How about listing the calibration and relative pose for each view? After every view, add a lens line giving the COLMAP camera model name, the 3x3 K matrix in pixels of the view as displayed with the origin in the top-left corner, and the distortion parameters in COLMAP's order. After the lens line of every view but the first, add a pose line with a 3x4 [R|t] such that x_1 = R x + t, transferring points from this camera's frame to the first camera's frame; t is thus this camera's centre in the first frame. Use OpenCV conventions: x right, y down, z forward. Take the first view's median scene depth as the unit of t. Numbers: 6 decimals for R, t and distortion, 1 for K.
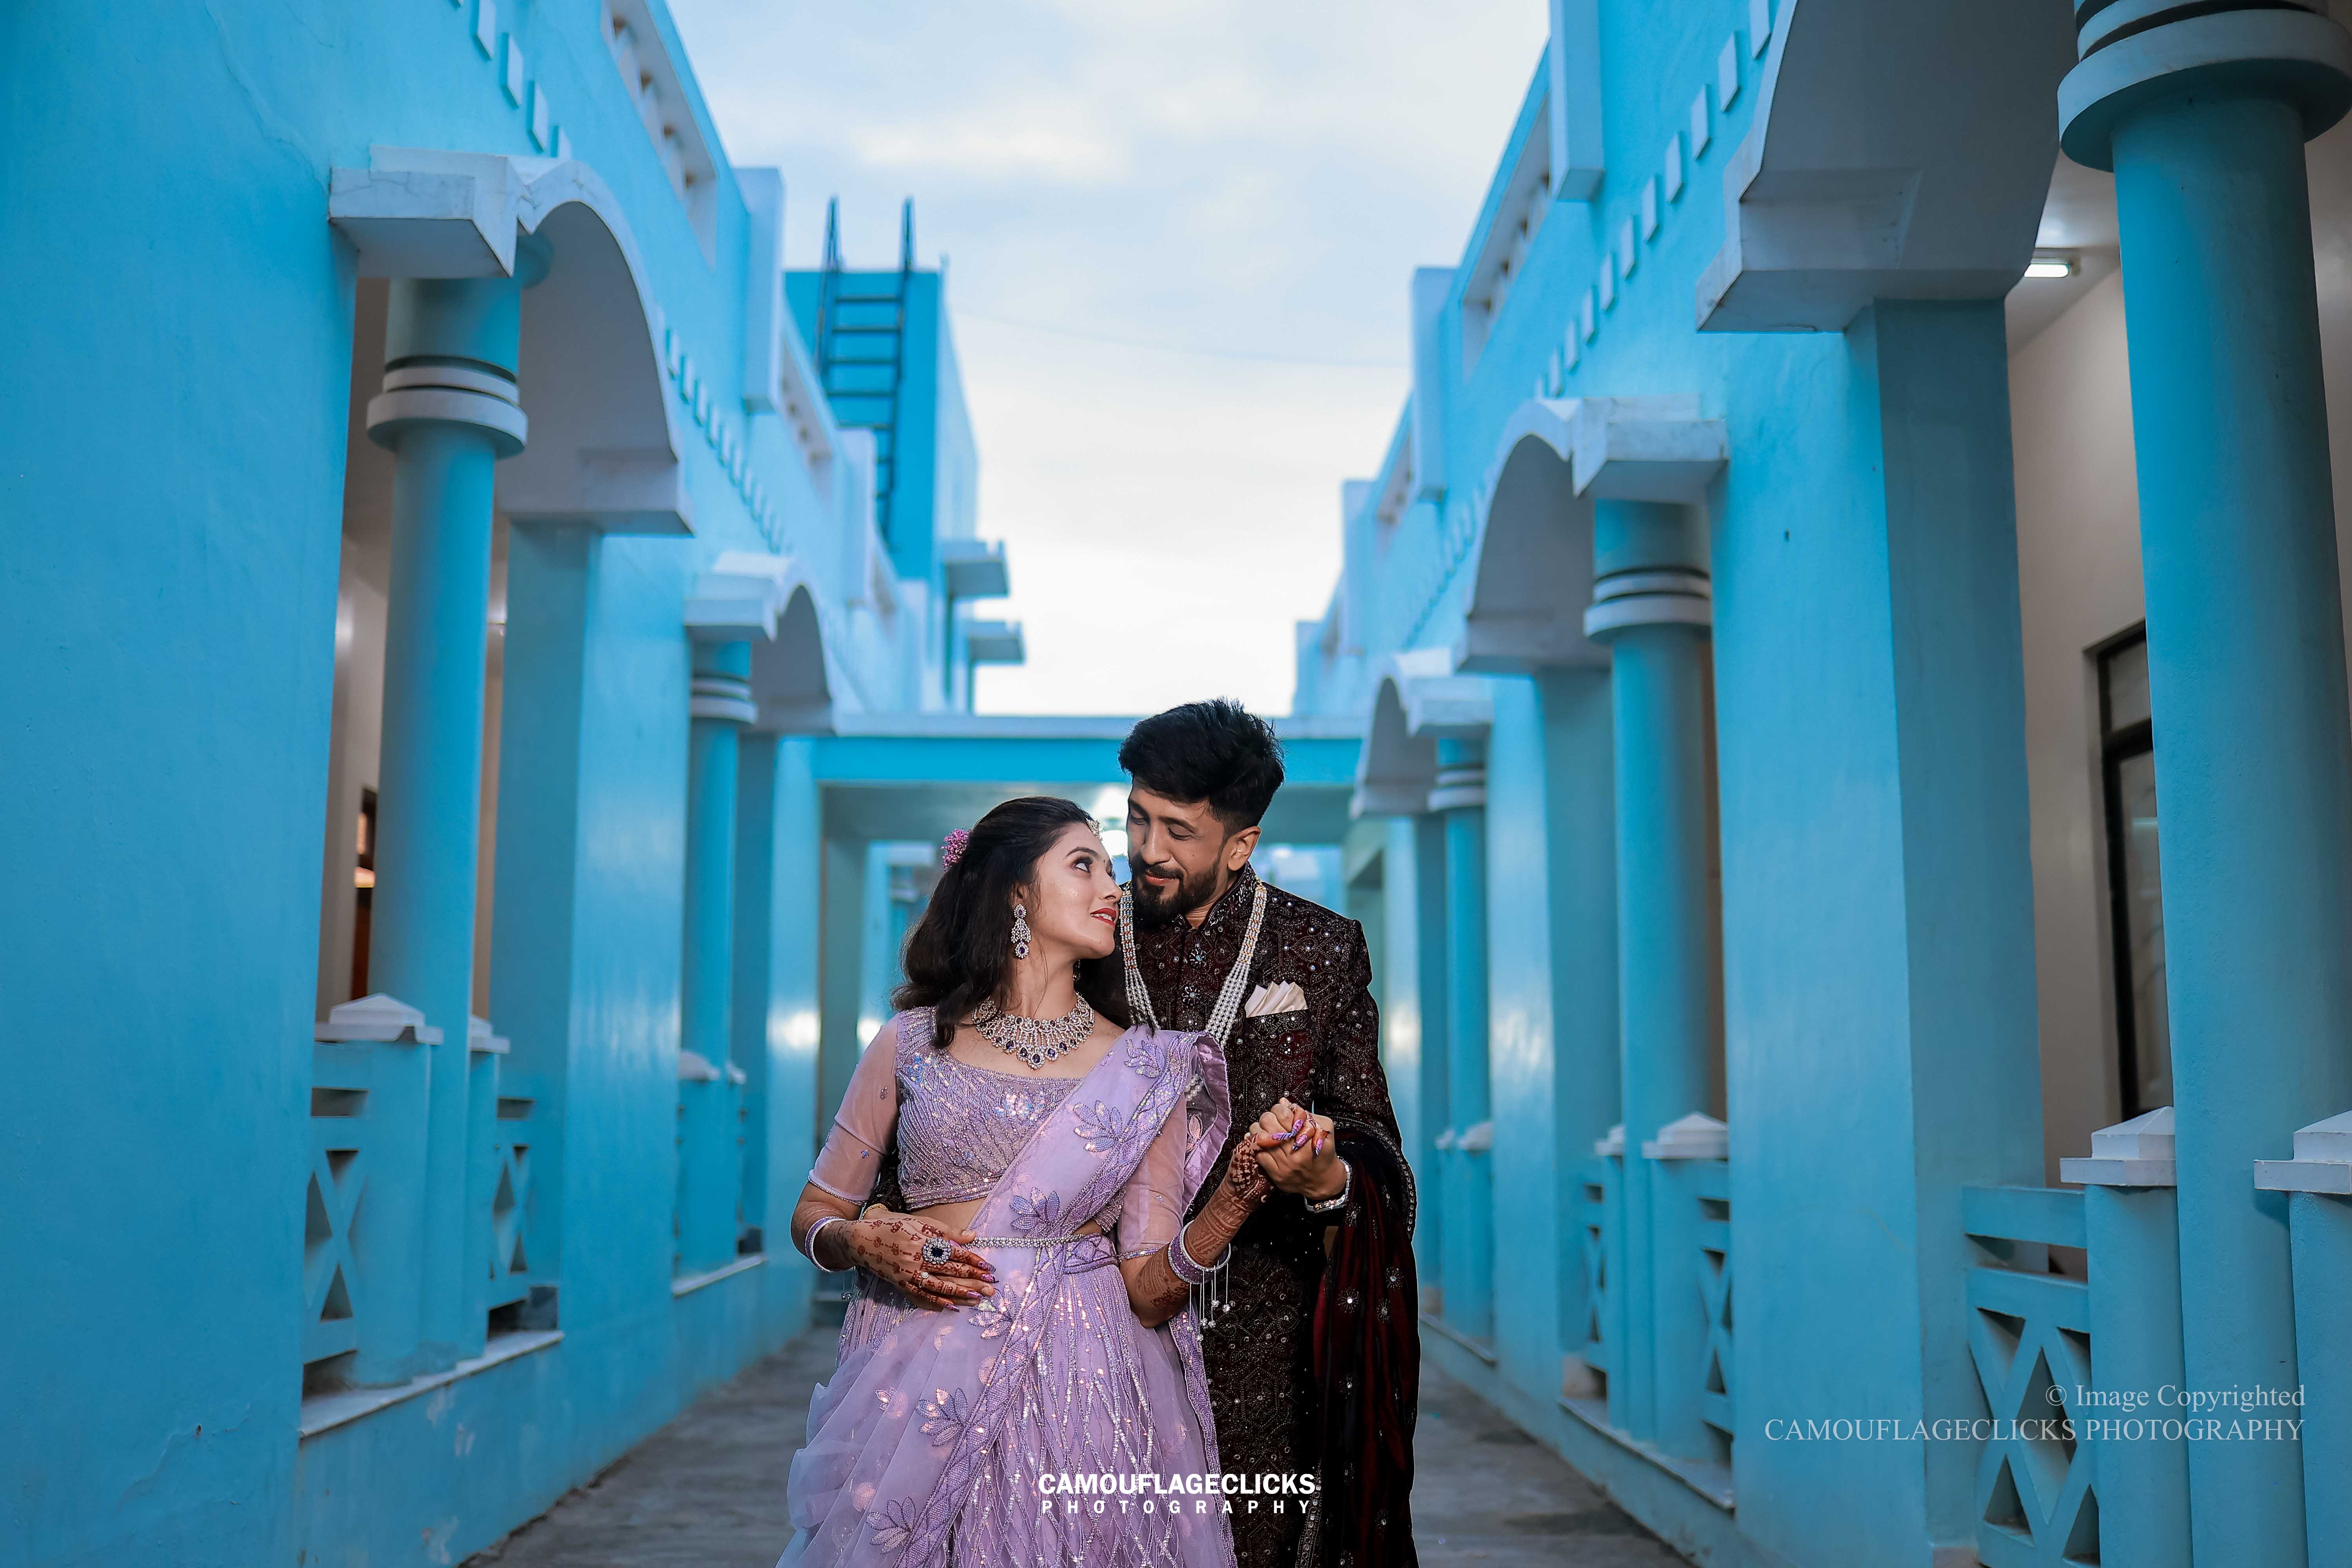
lens RADIAL K [[2382.9, 0, 1176.0], [0, 2382.9, 784.0], [0, 0, 1]] dist [-0.062188, 0.006836]
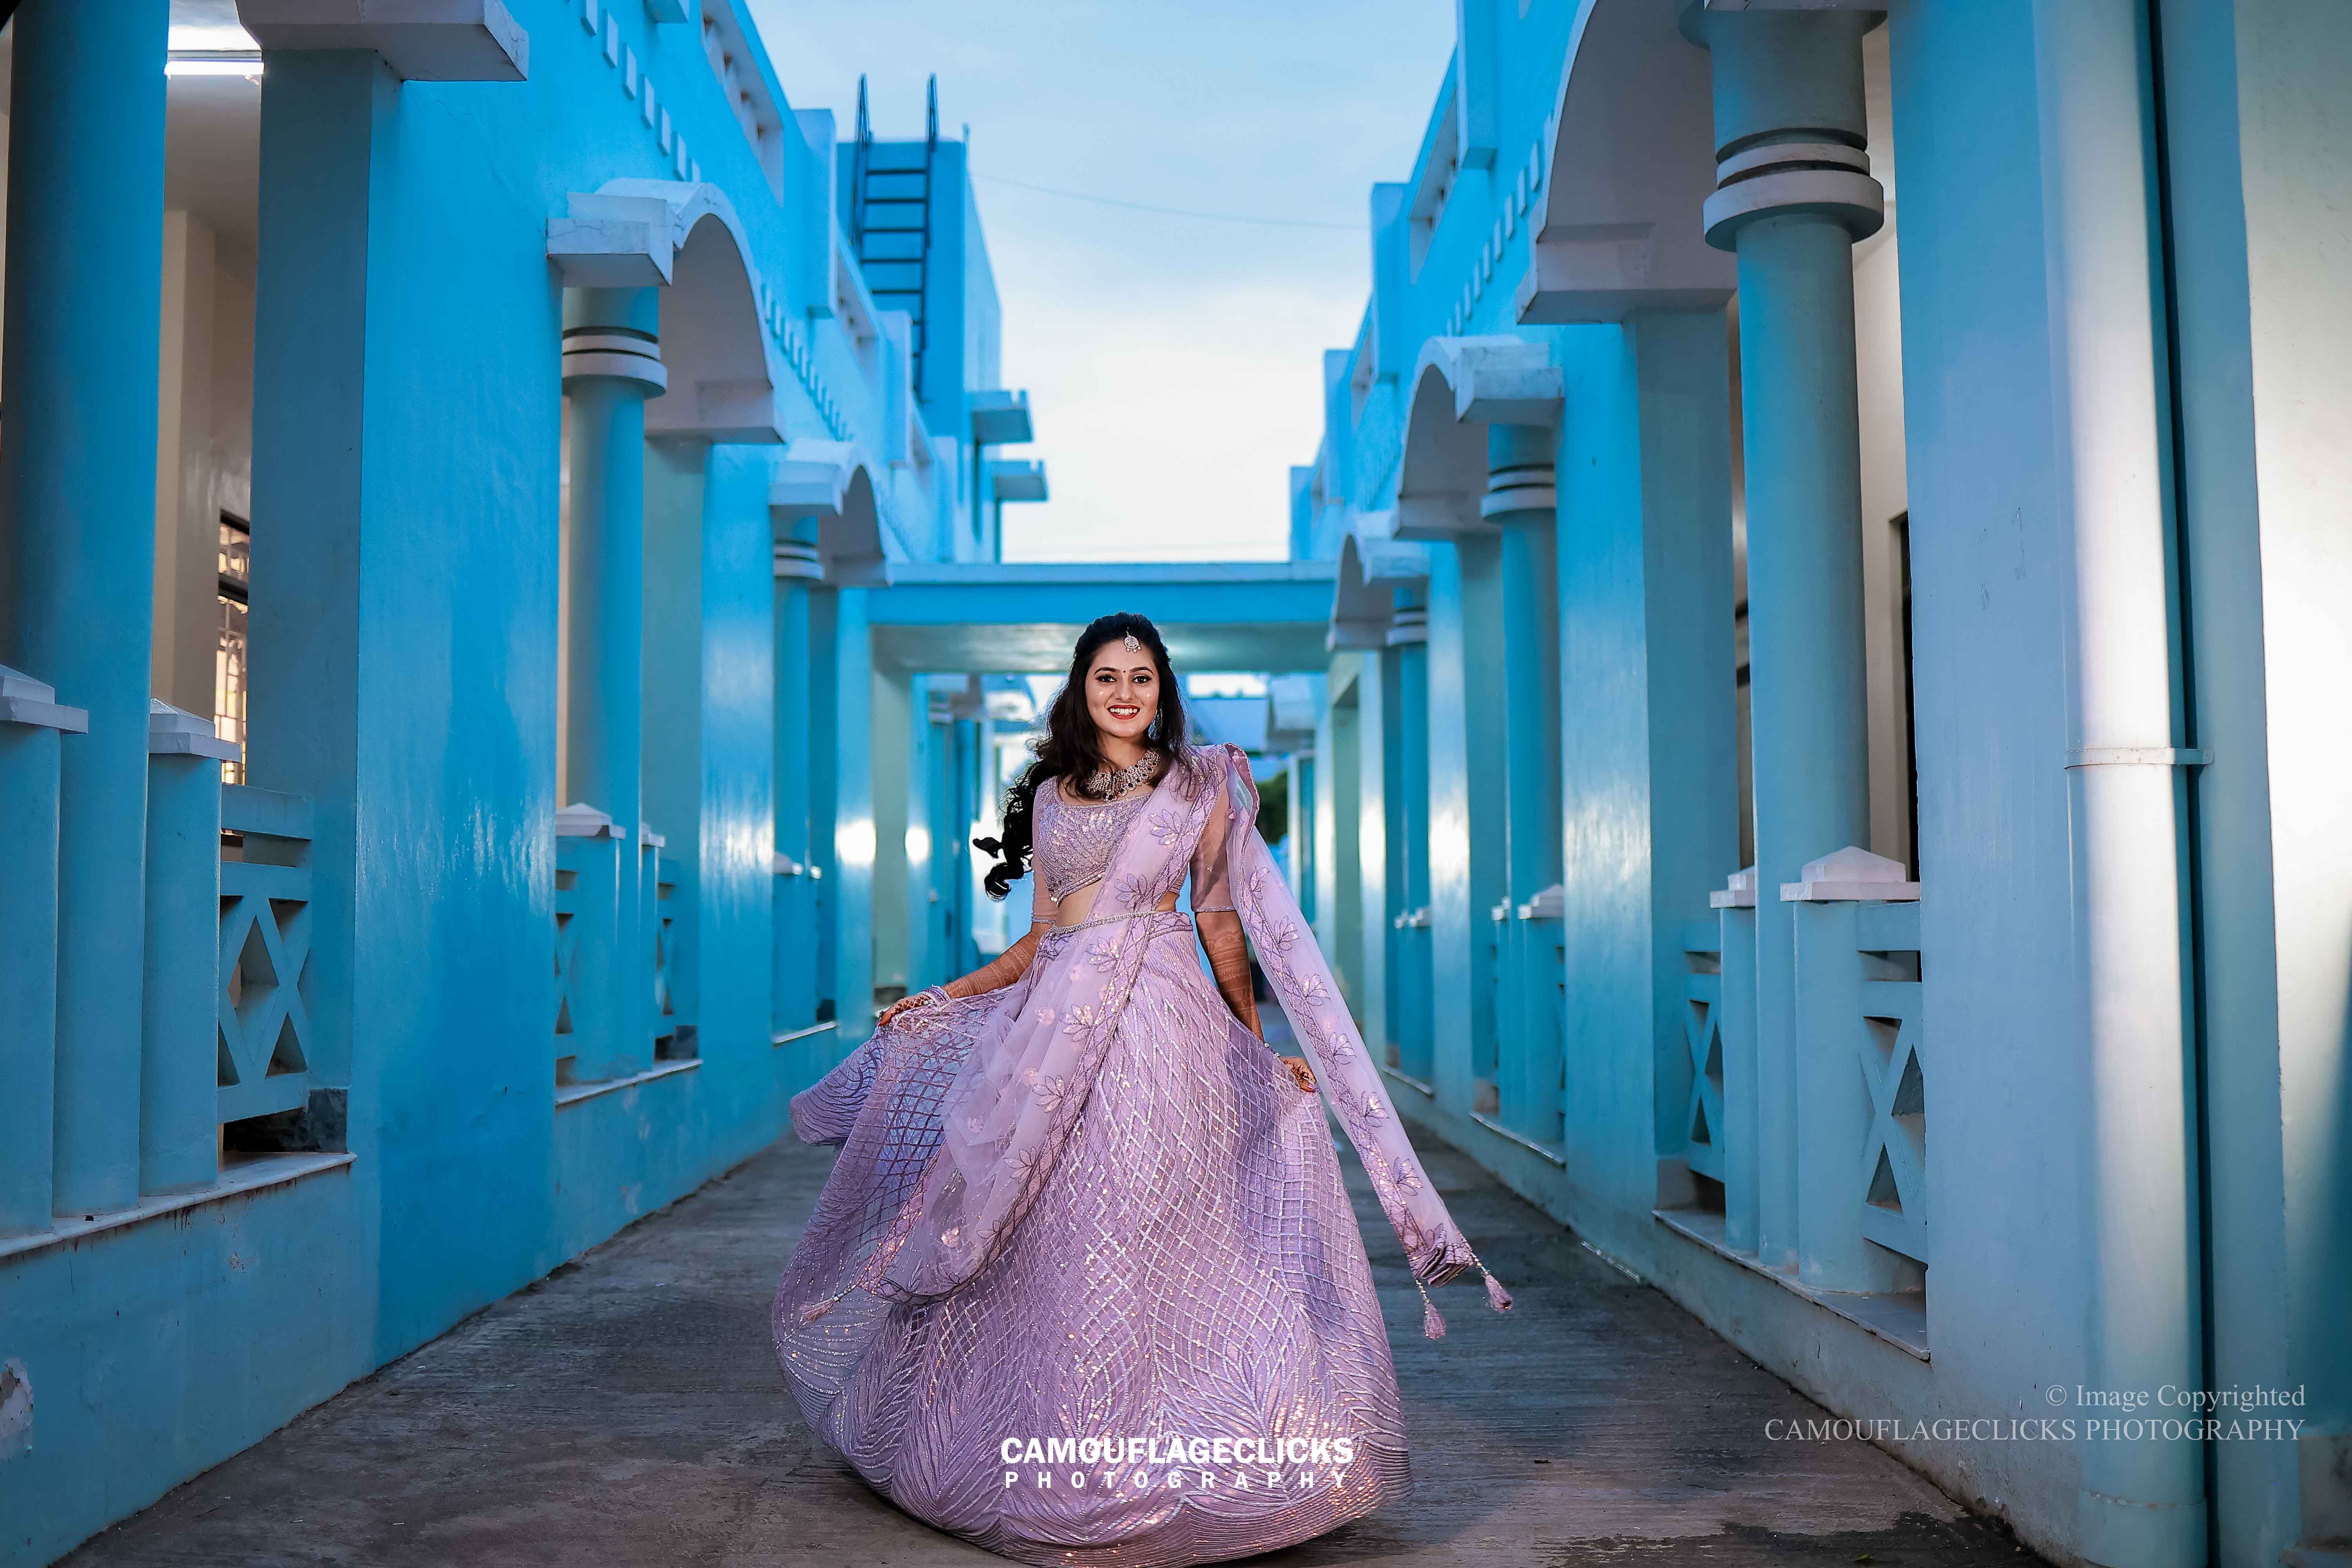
lens RADIAL K [[2335.6, 0, 1176.0], [0, 2335.6, 784.0], [0, 0, 1]] dist [-0.040058, -0.021018]
pose [[0.999898, -0.009935, -0.010243, 0.013862], [0.010700, 0.996927, 0.077597, -0.013634], [0.009440, -0.077699, 0.996932, -0.200509]]
